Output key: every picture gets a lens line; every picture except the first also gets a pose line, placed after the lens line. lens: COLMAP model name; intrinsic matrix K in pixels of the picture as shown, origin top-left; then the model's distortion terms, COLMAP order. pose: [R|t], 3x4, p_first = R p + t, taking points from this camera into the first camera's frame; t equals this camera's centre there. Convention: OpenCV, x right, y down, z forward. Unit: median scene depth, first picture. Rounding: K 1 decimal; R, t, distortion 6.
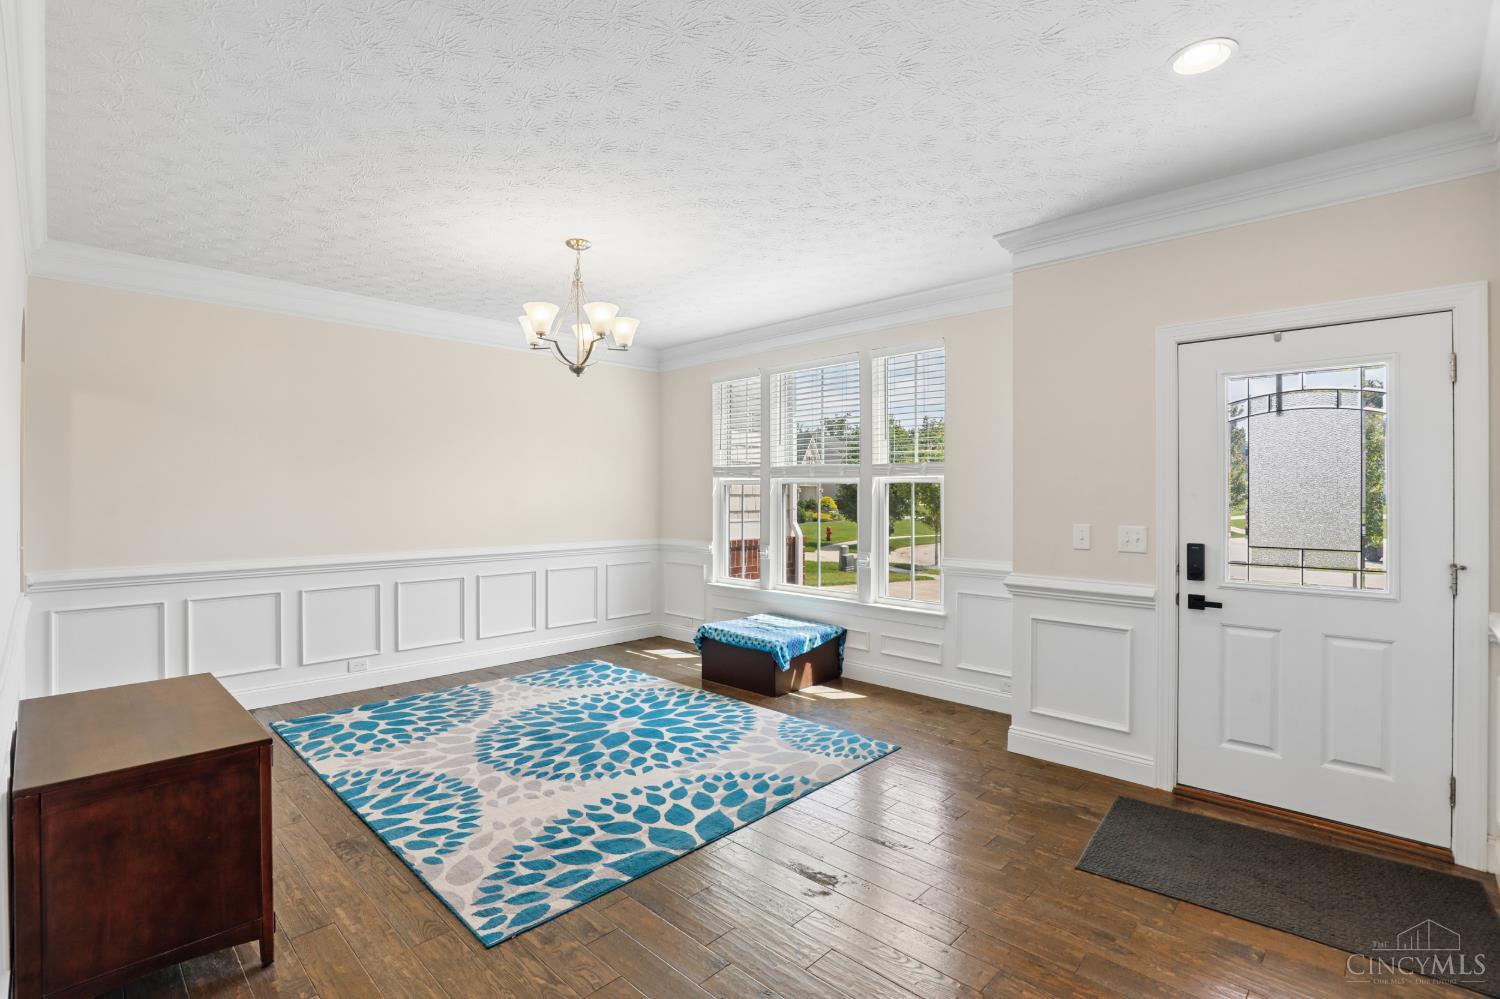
lens RADIAL K [[691.7, 0, 747.3], [0, 691.7, 490.7], [0, 0, 1]] dist [-0.025275, 0.000205]
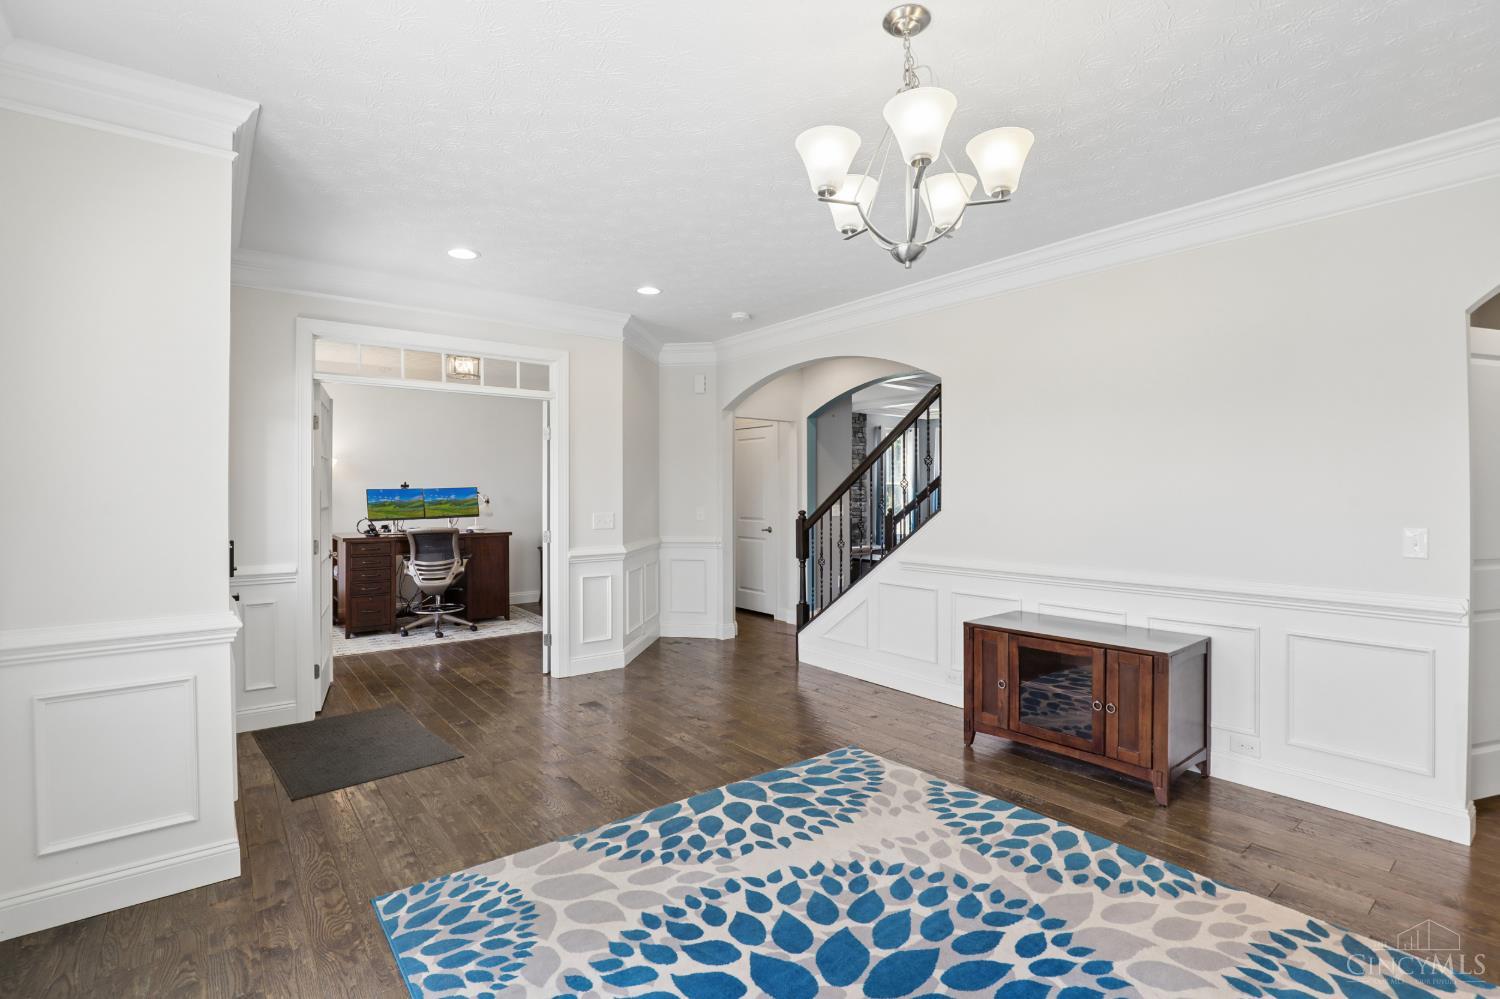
lens RADIAL K [[691.7, 0, 747.3], [0, 691.7, 490.7], [0, 0, 1]] dist [-0.025275, 0.000205]
pose [[-0.990977, 0.000913, 0.134029, -0.229647], [0.000043, 0.999979, -0.006490, 0.011490], [-0.134032, -0.006426, -0.990956, 1.848331]]
